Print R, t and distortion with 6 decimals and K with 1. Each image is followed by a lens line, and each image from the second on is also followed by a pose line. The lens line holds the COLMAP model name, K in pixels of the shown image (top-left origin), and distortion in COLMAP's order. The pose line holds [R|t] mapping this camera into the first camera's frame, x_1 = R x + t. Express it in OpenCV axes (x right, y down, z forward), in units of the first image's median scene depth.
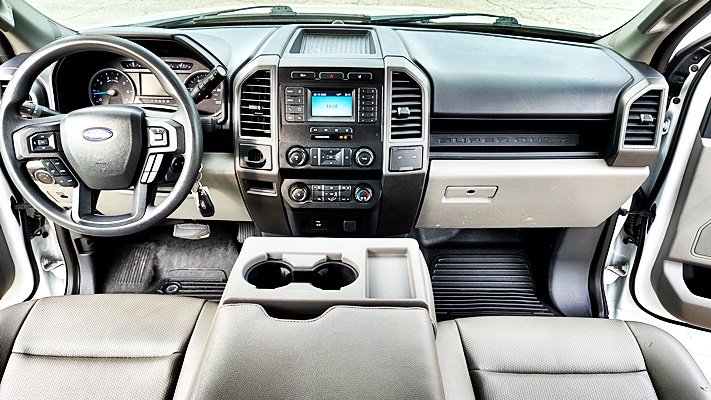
lens RADIAL K [[496.7, 0, 355.5], [0, 496.7, 200.0], [0, 0, 1]] dist [0.044066, -0.050130]
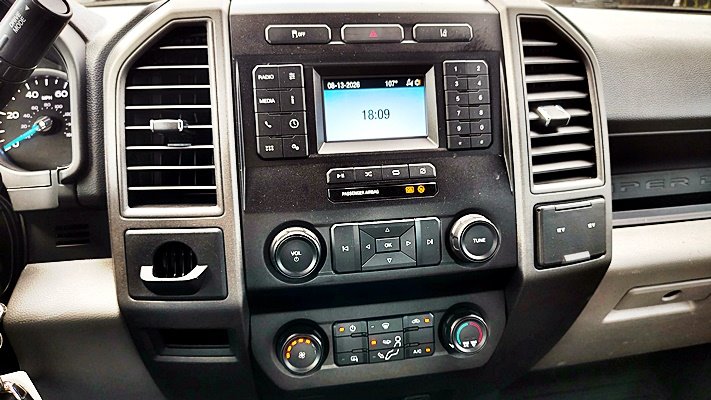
lens RADIAL K [[496.7, 0, 355.5], [0, 496.7, 200.0], [0, 0, 1]] dist [0.044066, -0.050130]
pose [[0.984662, -0.077525, 0.156305, -0.128744], [0.102623, 0.981849, -0.159505, -0.062574], [-0.141102, 0.173099, 0.974744, 0.638428]]
